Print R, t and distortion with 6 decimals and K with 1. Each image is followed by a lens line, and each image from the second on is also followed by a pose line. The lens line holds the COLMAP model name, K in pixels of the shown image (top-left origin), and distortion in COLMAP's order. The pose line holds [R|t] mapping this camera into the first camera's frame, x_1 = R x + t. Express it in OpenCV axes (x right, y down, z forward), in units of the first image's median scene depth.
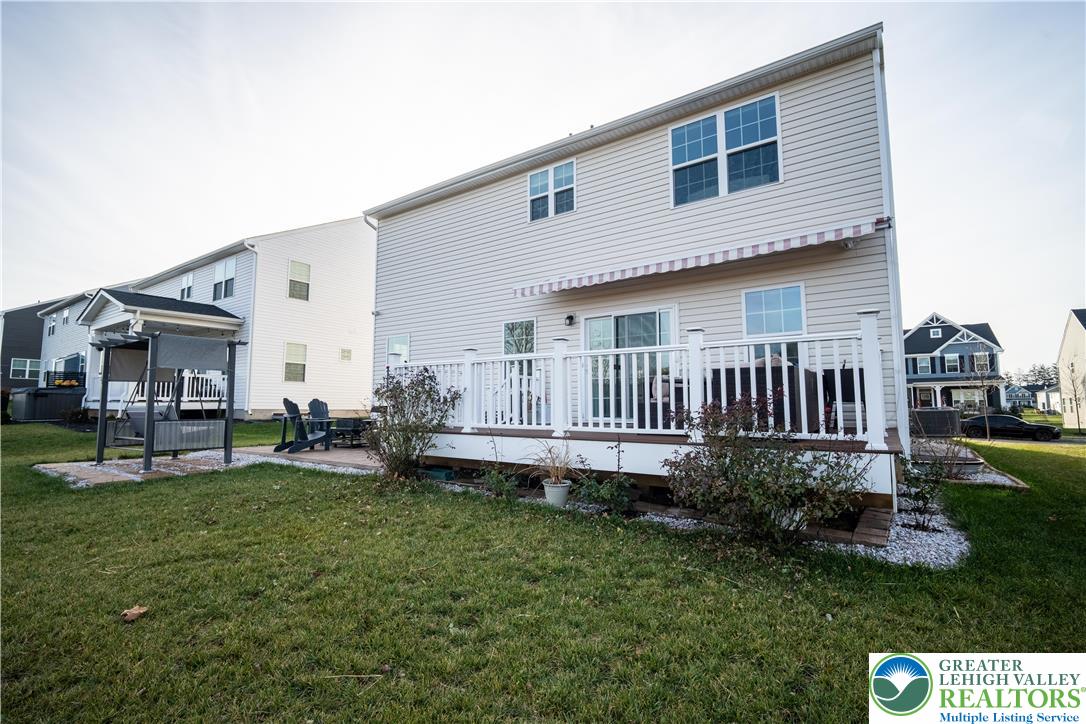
lens RADIAL K [[500.8, 0, 543.0], [0, 500.8, 362.0], [0, 0, 1]] dist [0.000106, 0.000017]
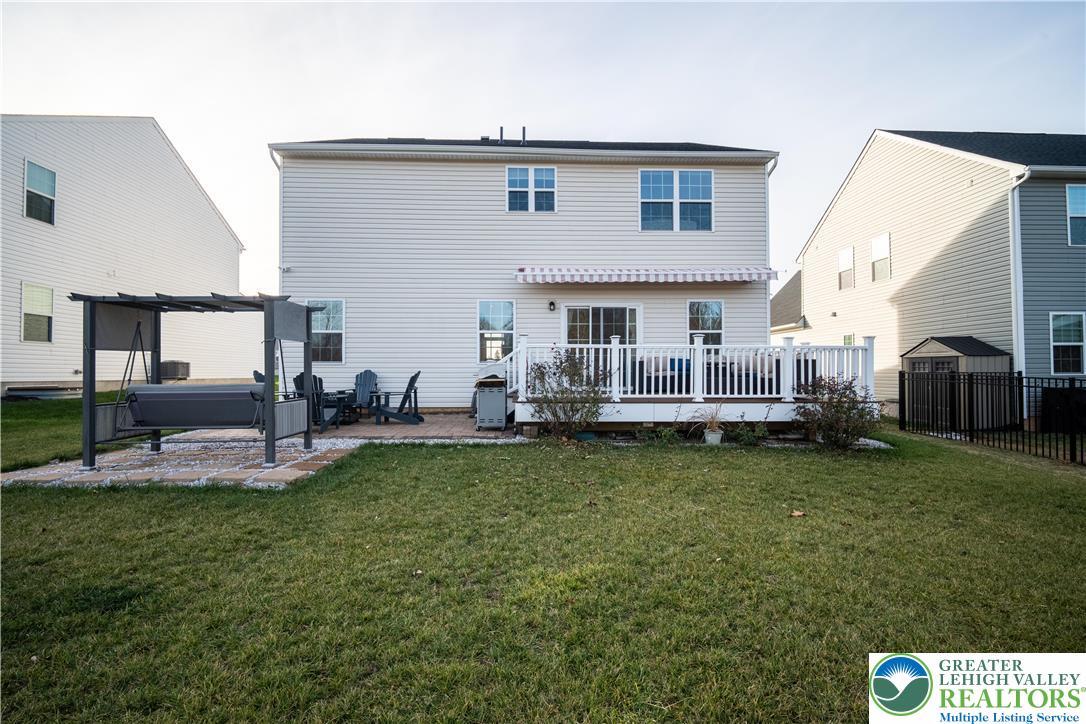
lens RADIAL K [[491.8, 0, 543.0], [0, 491.8, 362.0], [0, 0, 1]] dist [-0.005063, -0.000581]
pose [[0.795886, 0.010310, 0.605358, -0.724796], [-0.054145, 0.997061, 0.054205, -0.012988], [-0.603020, -0.075918, 0.794105, 0.079355]]
